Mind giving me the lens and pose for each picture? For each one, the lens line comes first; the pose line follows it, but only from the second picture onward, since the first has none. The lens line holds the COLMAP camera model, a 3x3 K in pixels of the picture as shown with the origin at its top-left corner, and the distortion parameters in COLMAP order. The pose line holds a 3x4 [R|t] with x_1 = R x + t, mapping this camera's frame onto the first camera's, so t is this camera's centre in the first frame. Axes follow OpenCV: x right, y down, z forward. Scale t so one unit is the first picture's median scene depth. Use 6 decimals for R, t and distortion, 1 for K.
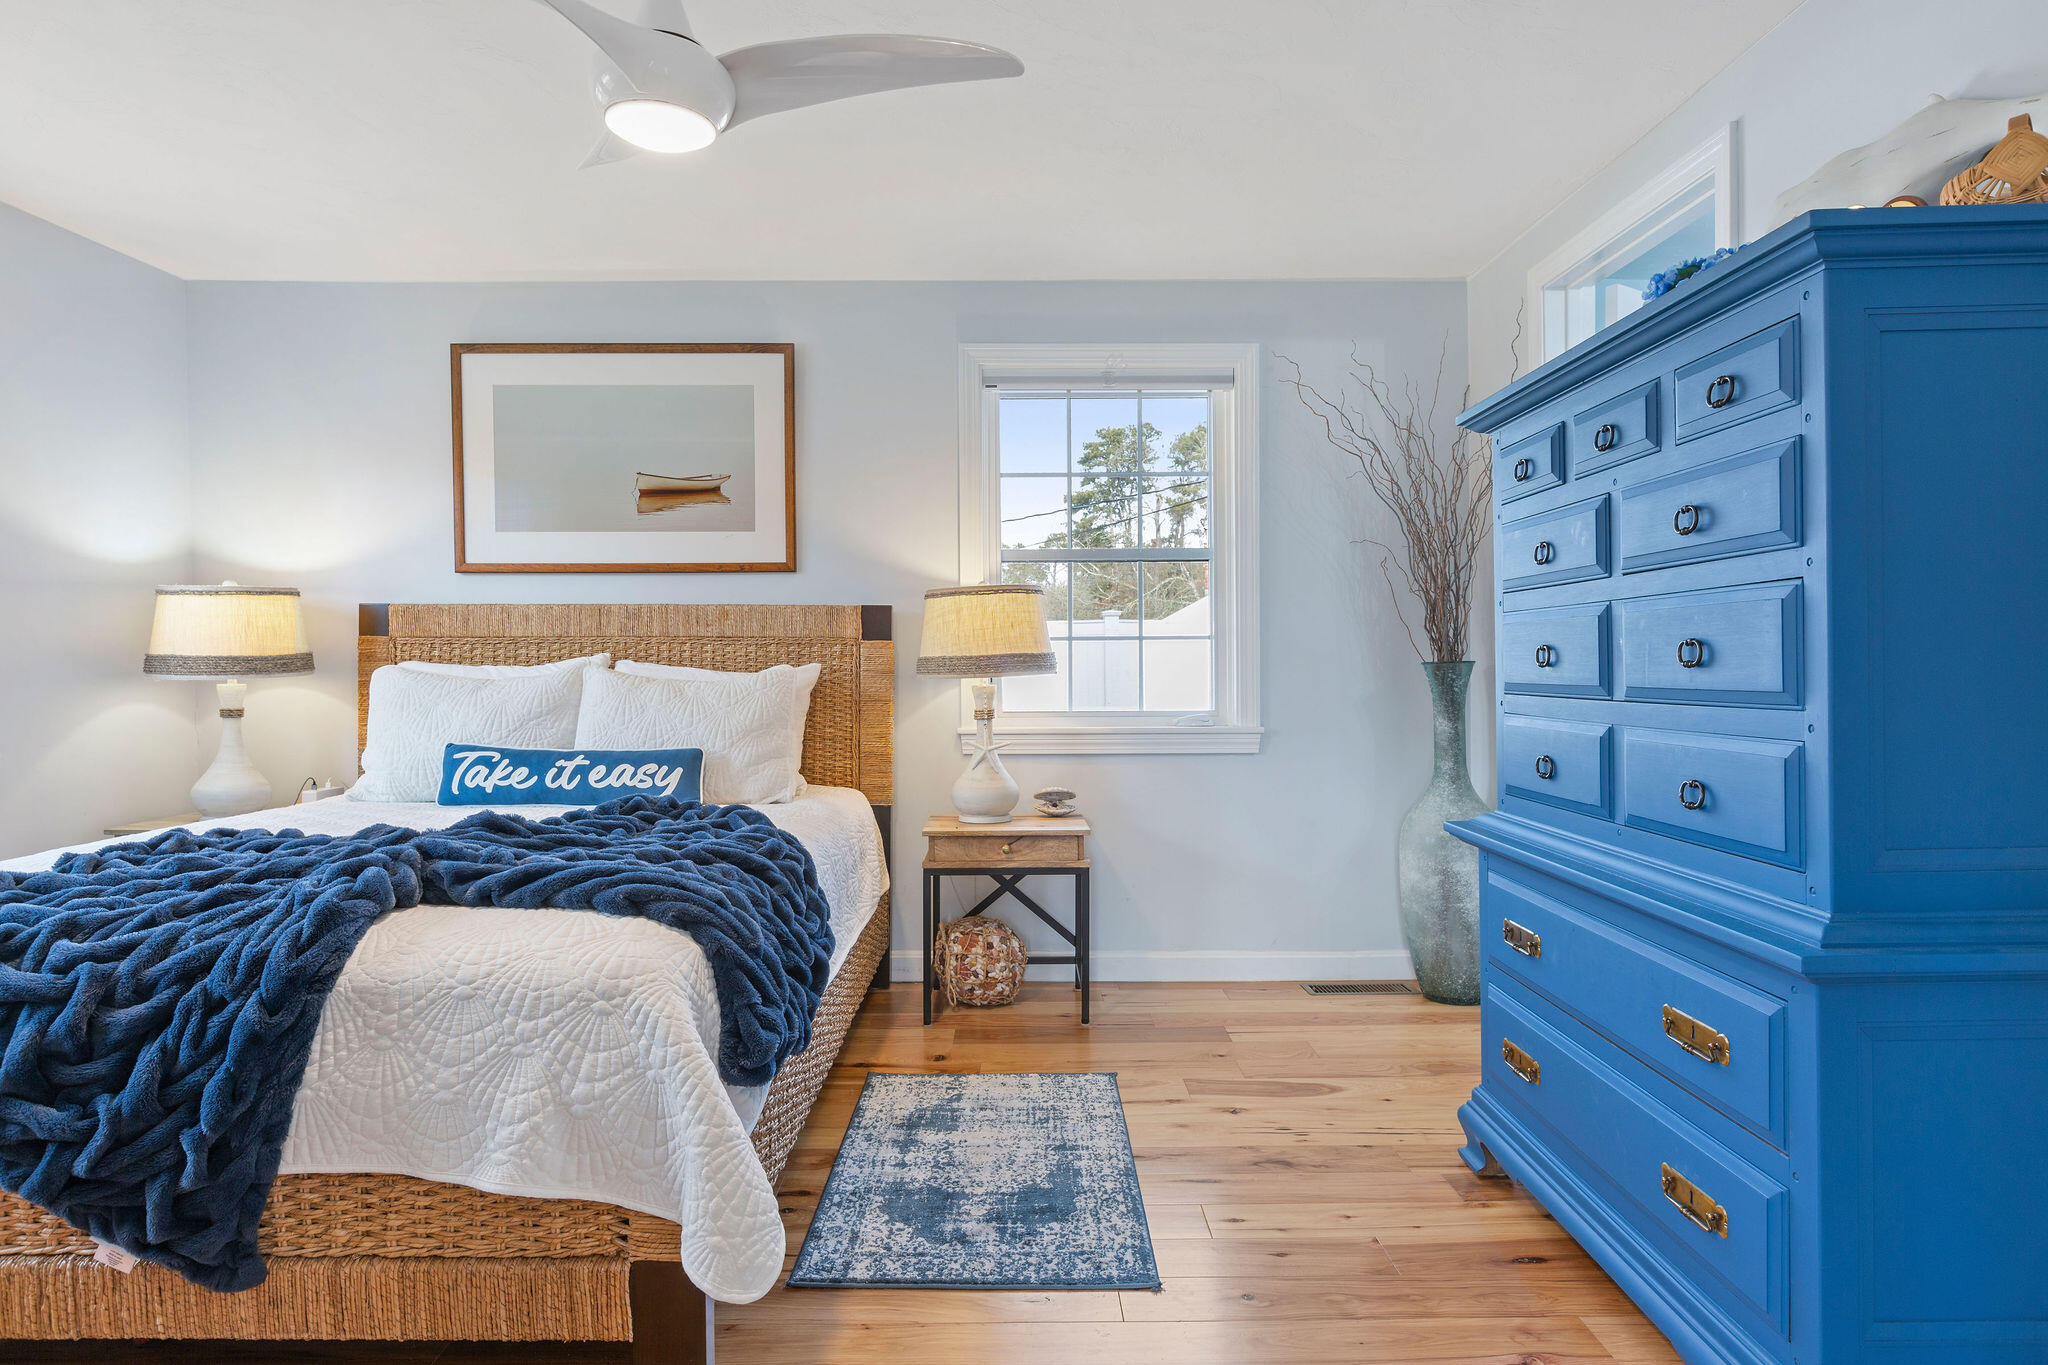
lens RADIAL K [[1143.3, 0, 1006.6], [0, 1143.3, 675.3], [0, 0, 1]] dist [-0.010708, 0.000046]
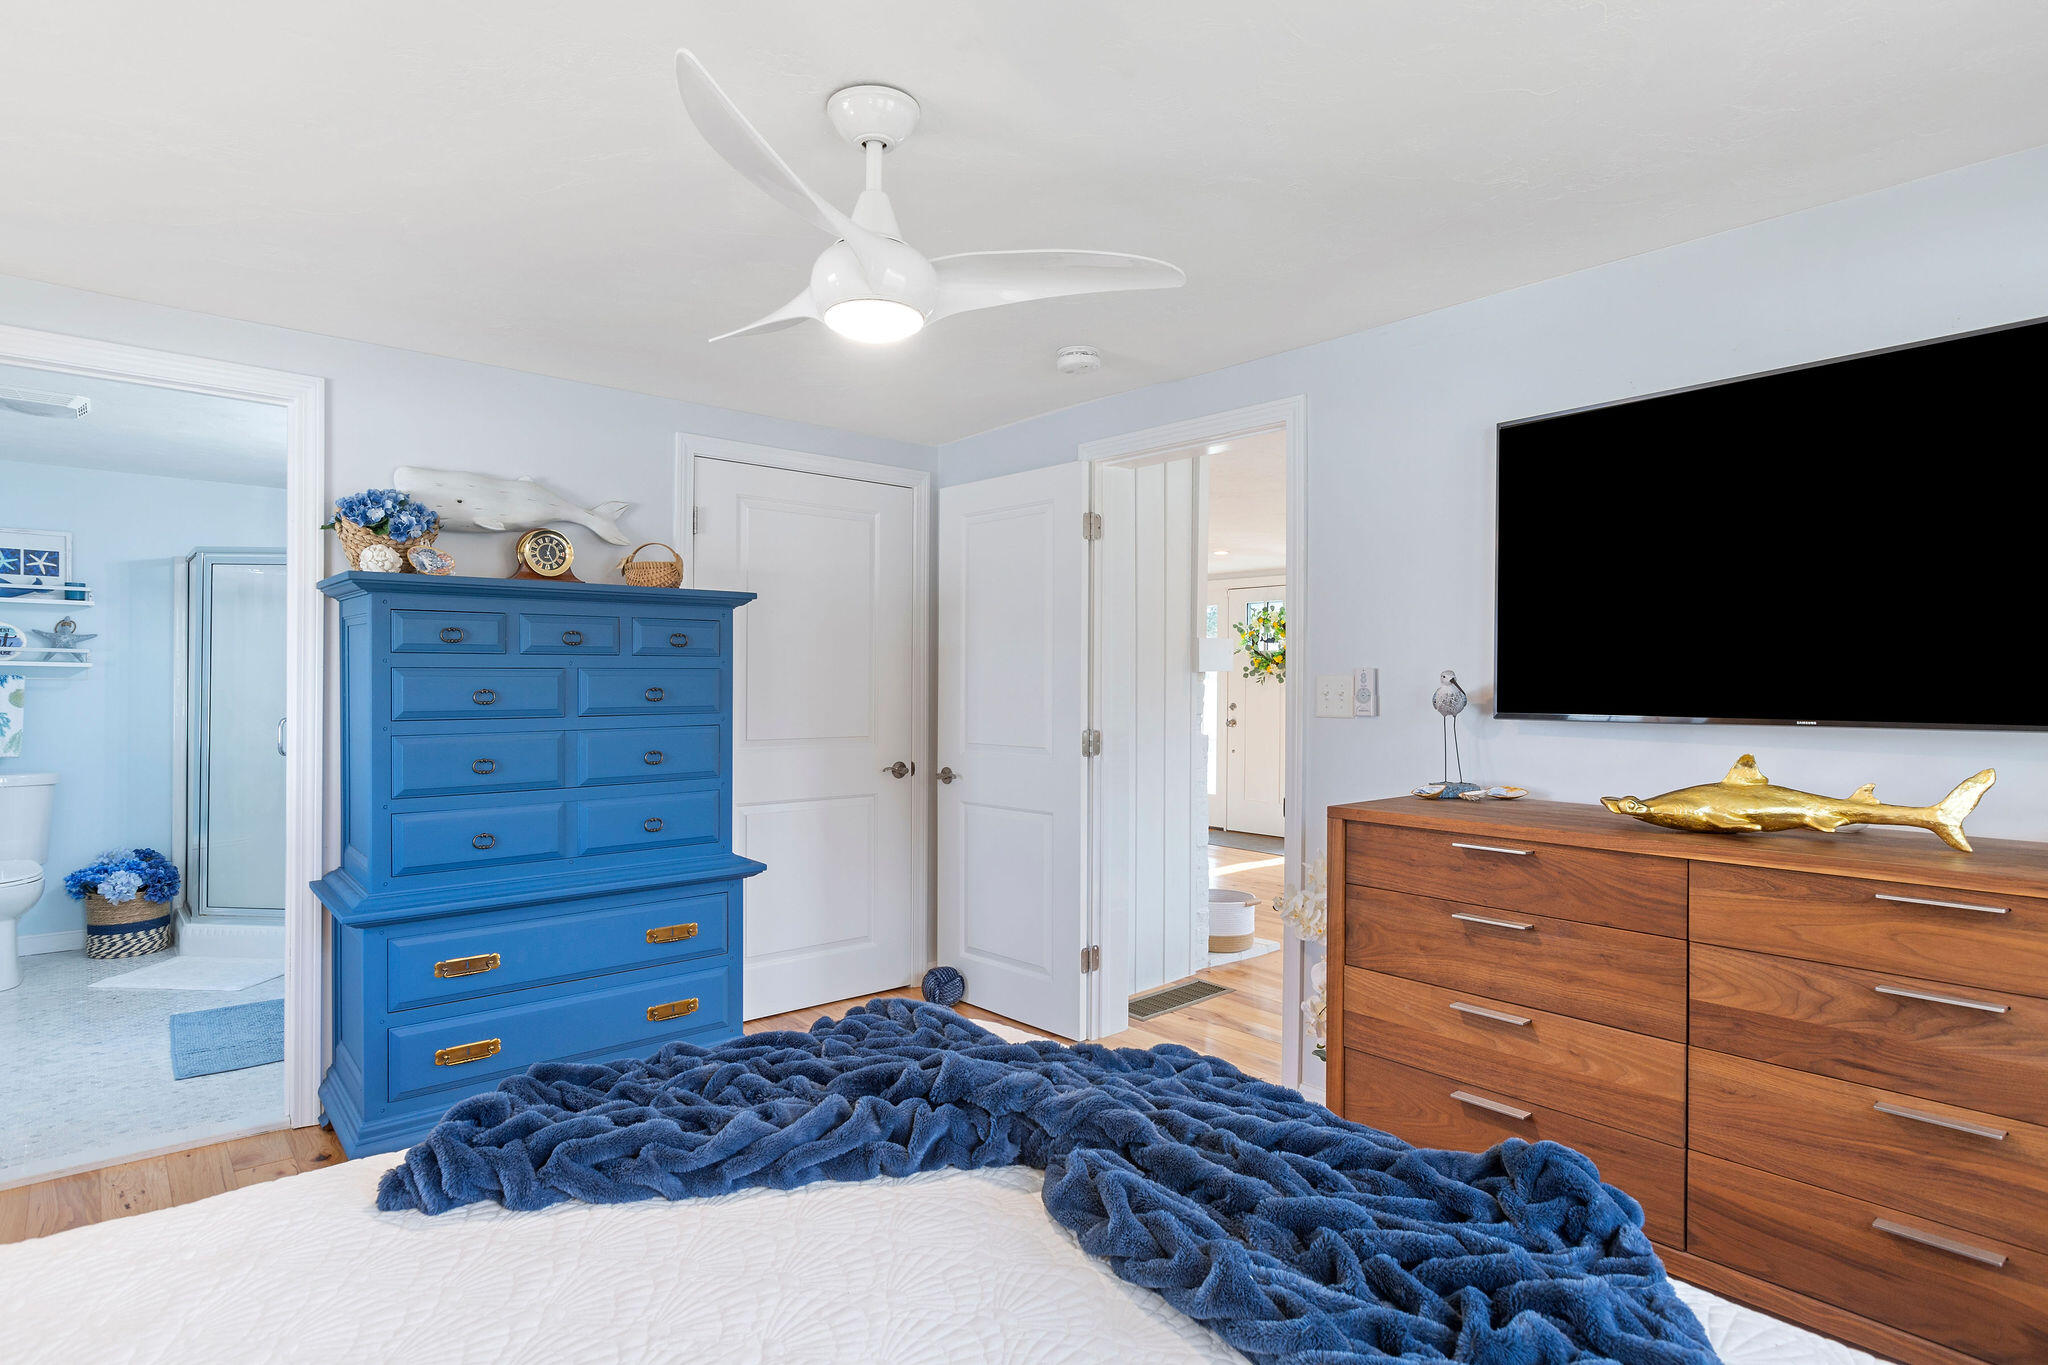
lens RADIAL K [[1079.8, 0, 1032.2], [0, 1079.8, 681.5], [0, 0, 1]] dist [-0.001730, 0.002392]
pose [[-0.670243, -0.000954, 0.742141, -0.627604], [0.006693, 0.999951, 0.007330, -0.079521], [-0.742111, 0.009880, -0.670204, 0.846067]]
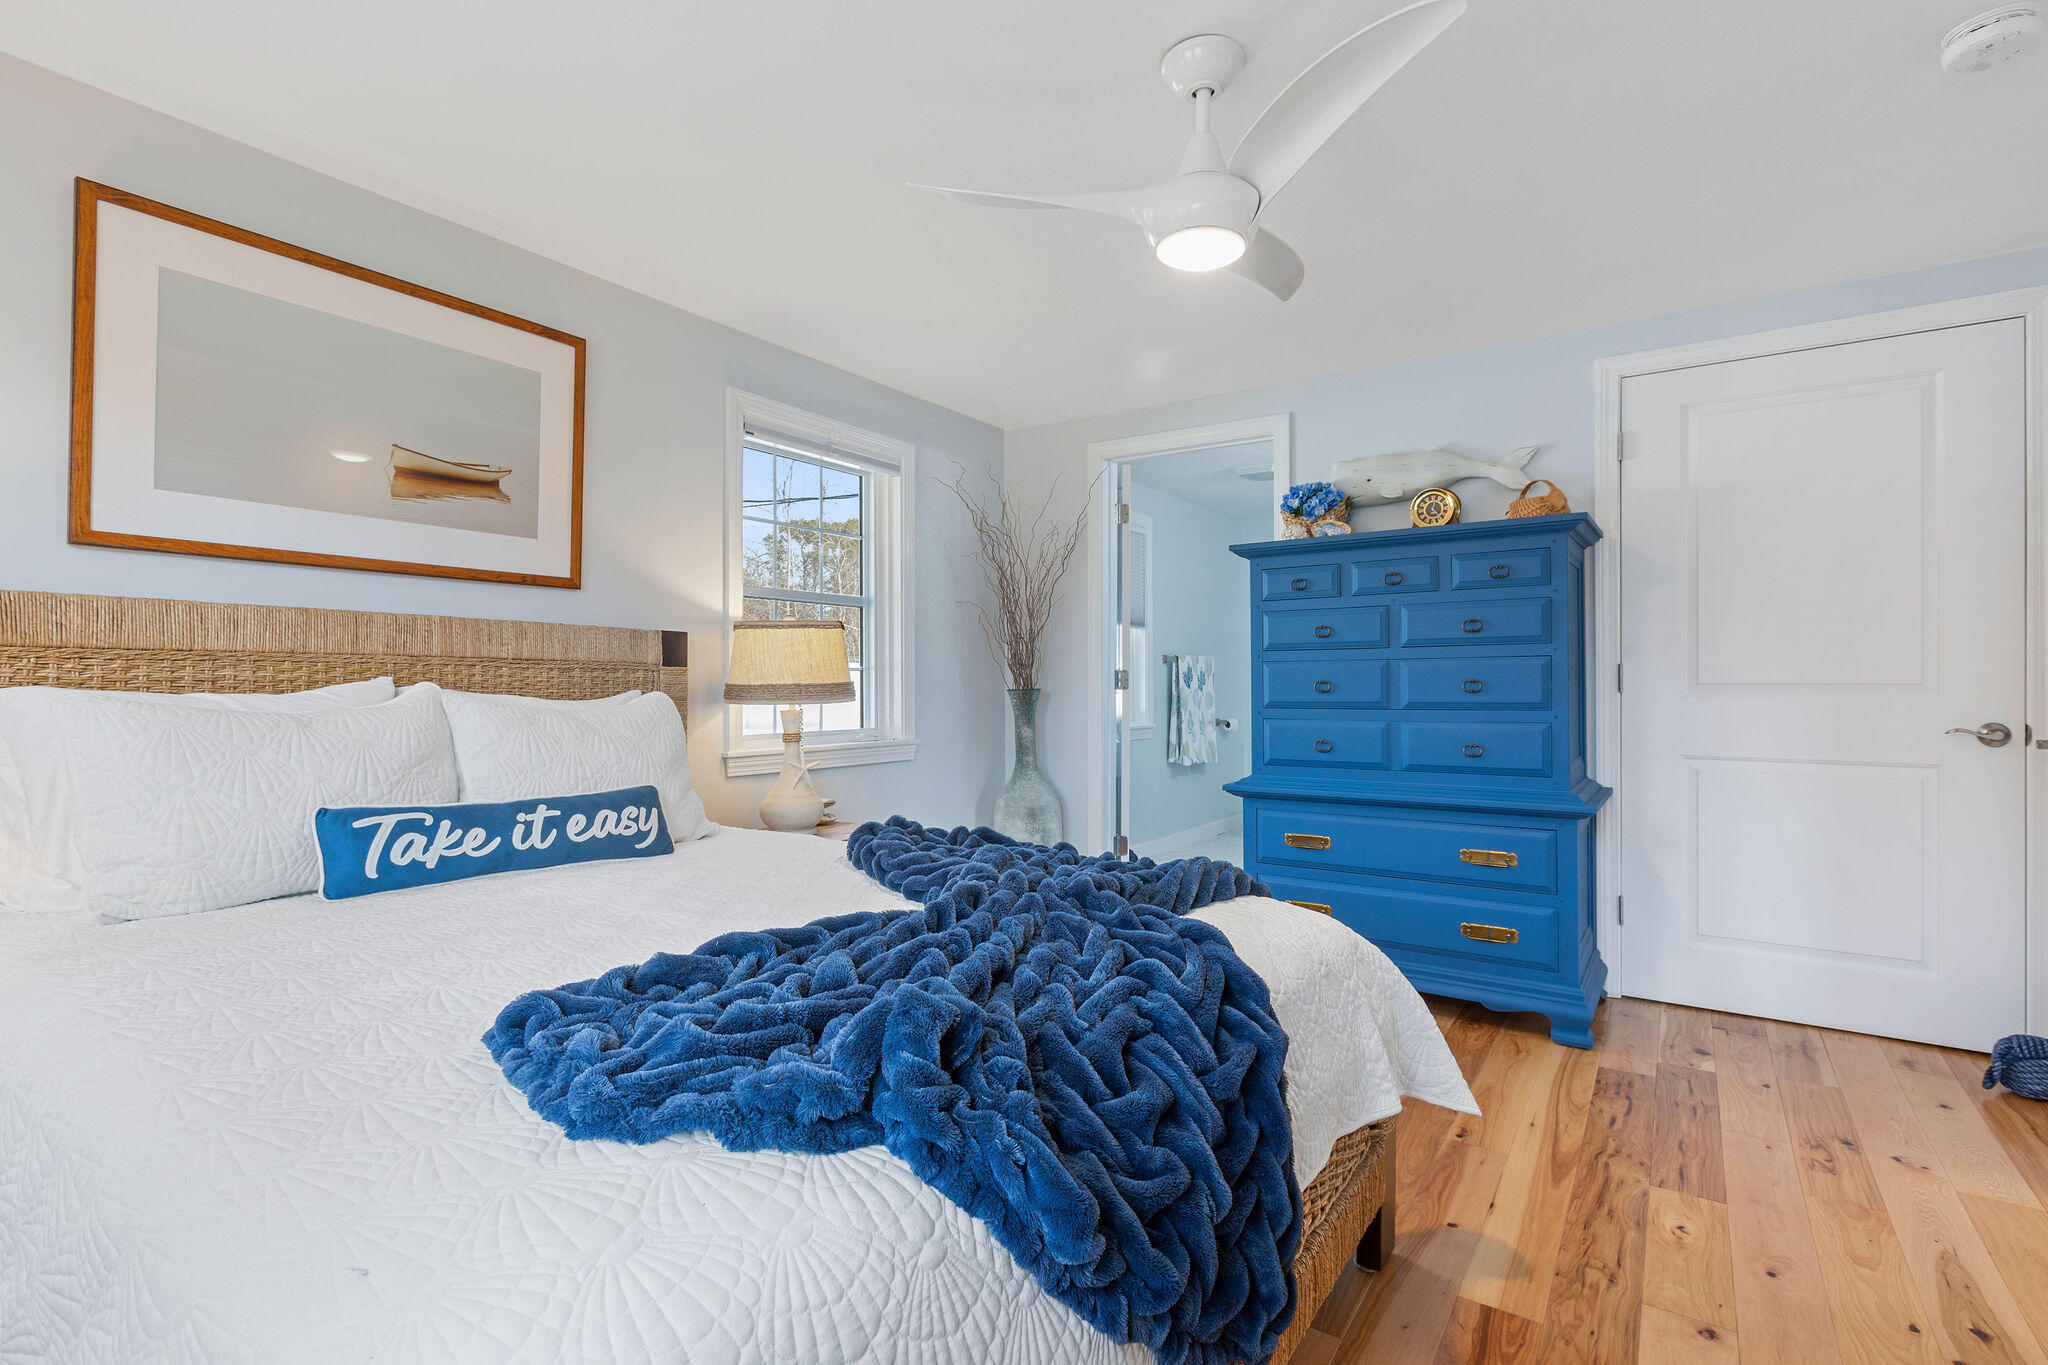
lens RADIAL K [[967.1, 0, 1003.7], [0, 967.1, 672.3], [0, 0, 1]] dist [-0.001123, -0.002354]
pose [[0.574321, 0.014844, 0.818495, -0.673657], [0.007281, 0.999703, -0.023239, -0.004525], [-0.818598, 0.019306, 0.574043, 0.310818]]
